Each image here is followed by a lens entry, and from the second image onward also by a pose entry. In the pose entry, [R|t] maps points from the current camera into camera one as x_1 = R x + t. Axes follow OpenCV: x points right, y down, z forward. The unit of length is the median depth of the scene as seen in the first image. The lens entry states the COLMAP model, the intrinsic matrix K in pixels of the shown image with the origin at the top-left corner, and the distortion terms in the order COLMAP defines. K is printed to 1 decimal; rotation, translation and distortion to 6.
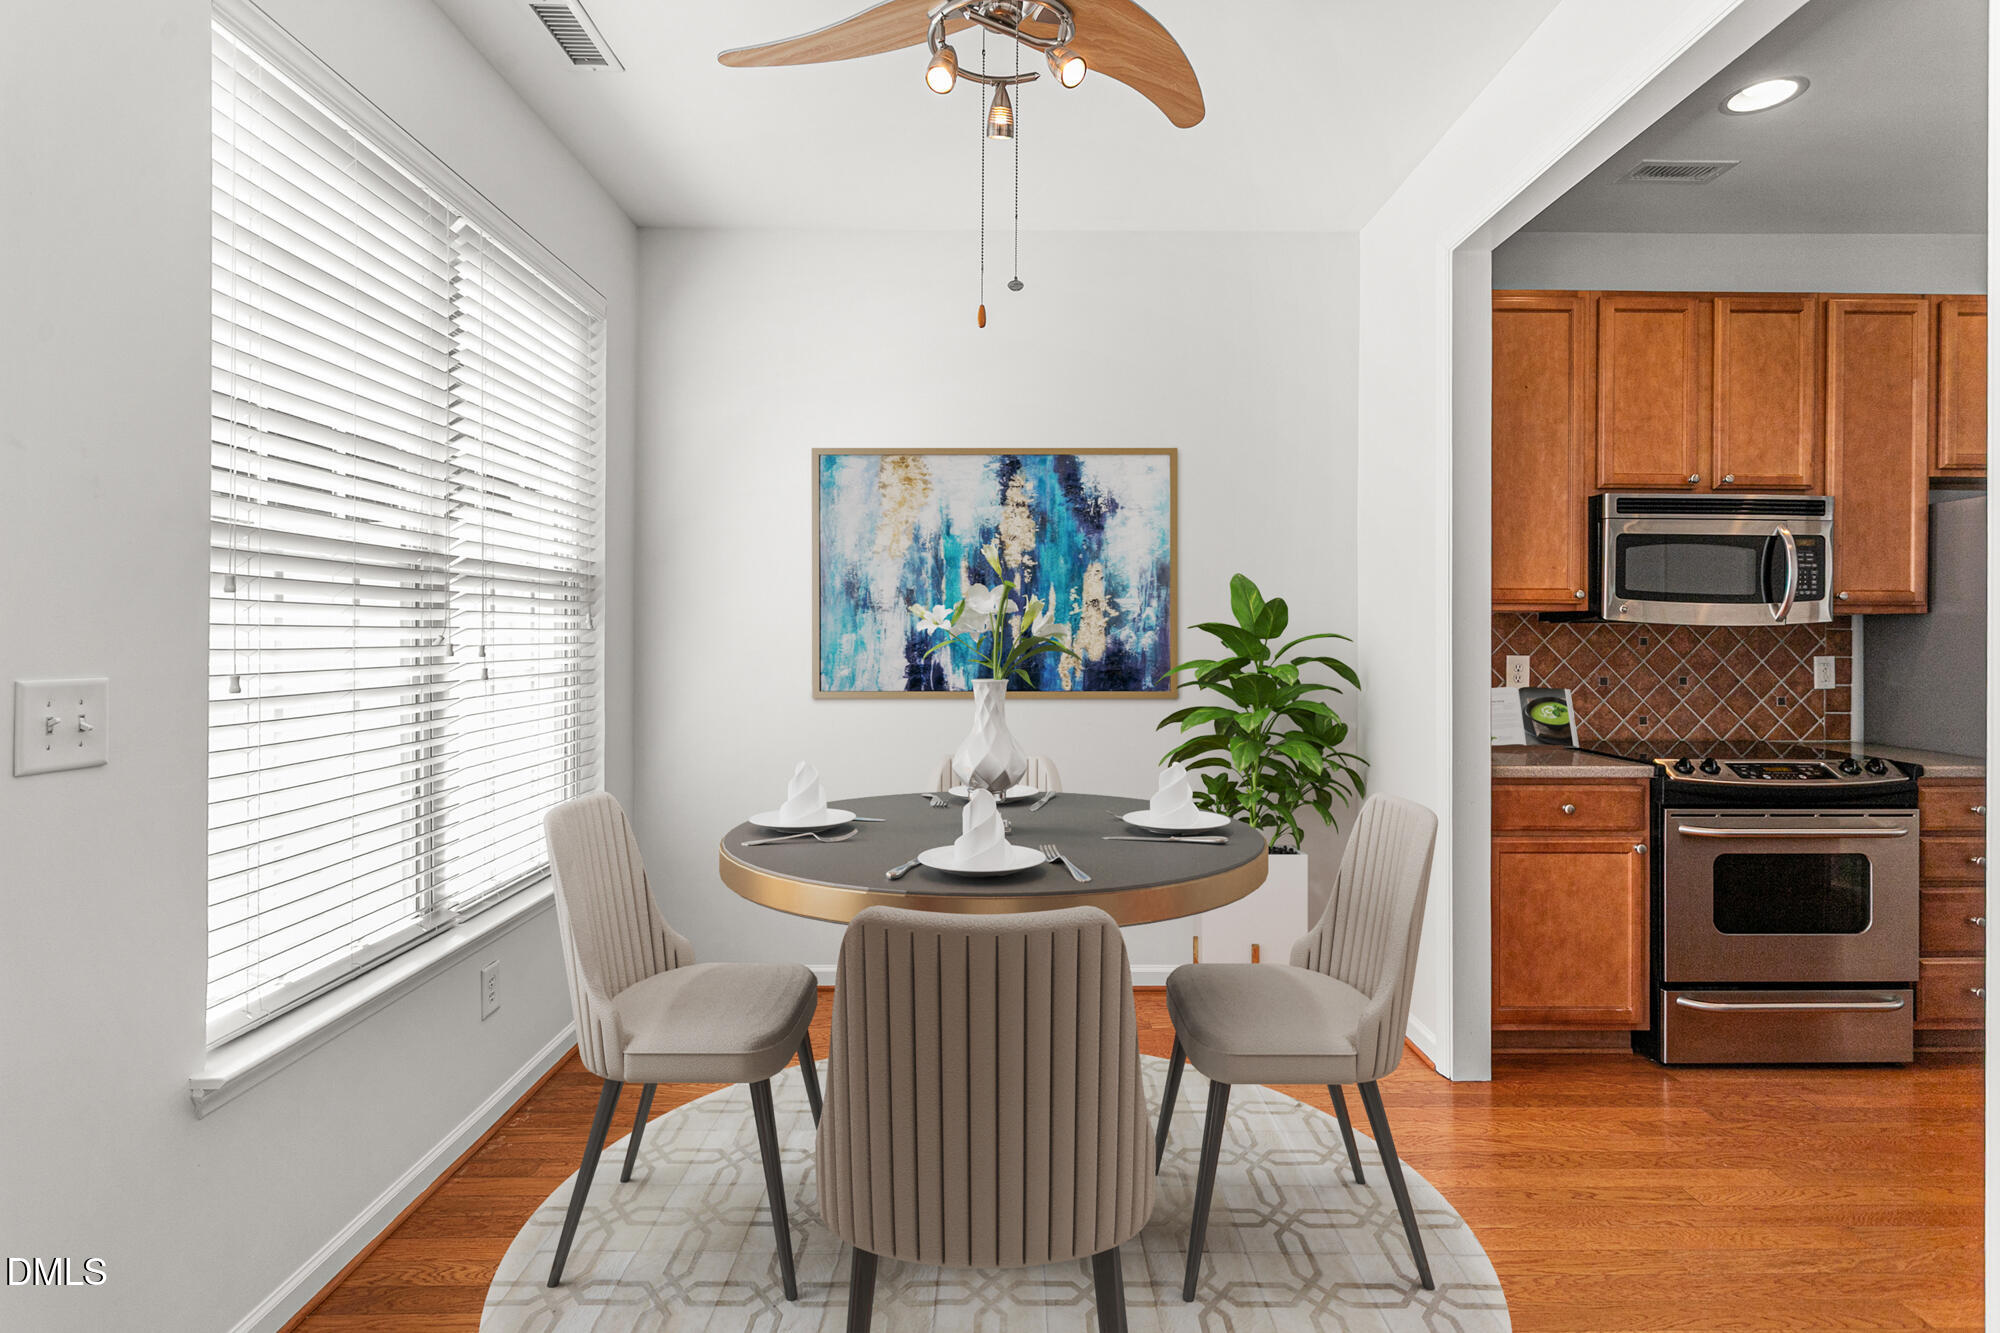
lens RADIAL K [[967.9, 0, 1007.5], [0, 967.9, 653.7], [0, 0, 1]] dist [0.001652, 0.000899]
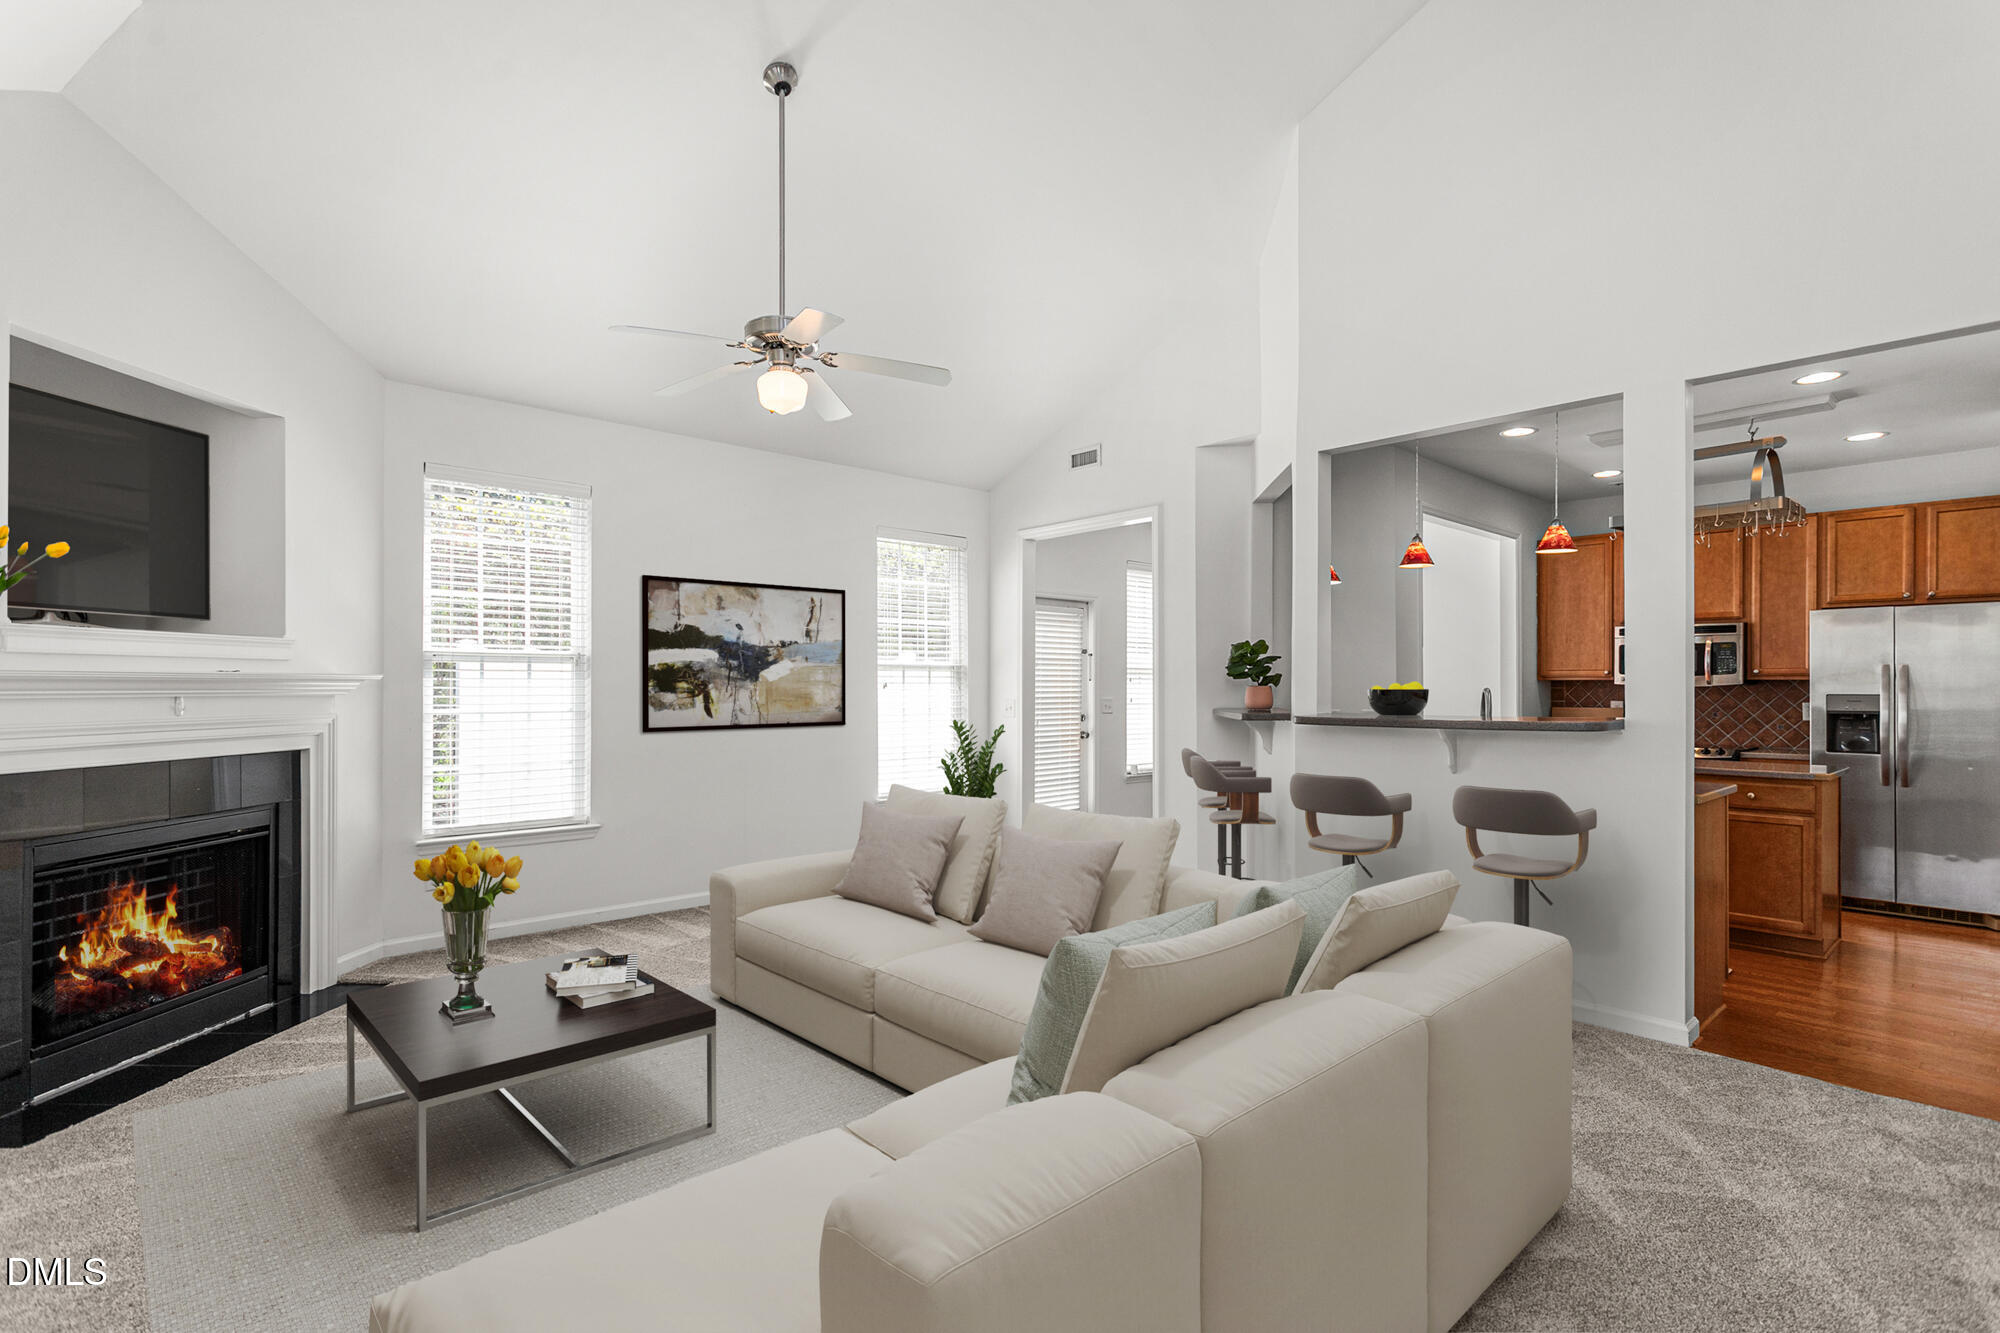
lens RADIAL K [[977.1, 0, 1003.2], [0, 977.1, 686.5], [0, 0, 1]] dist [0.020097, 0.000242]
pose [[0.672381, -0.003162, -0.740198, 1.316519], [-0.019248, 0.999578, -0.021754, 0.045830], [0.739955, 0.028874, 0.672037, -1.505154]]
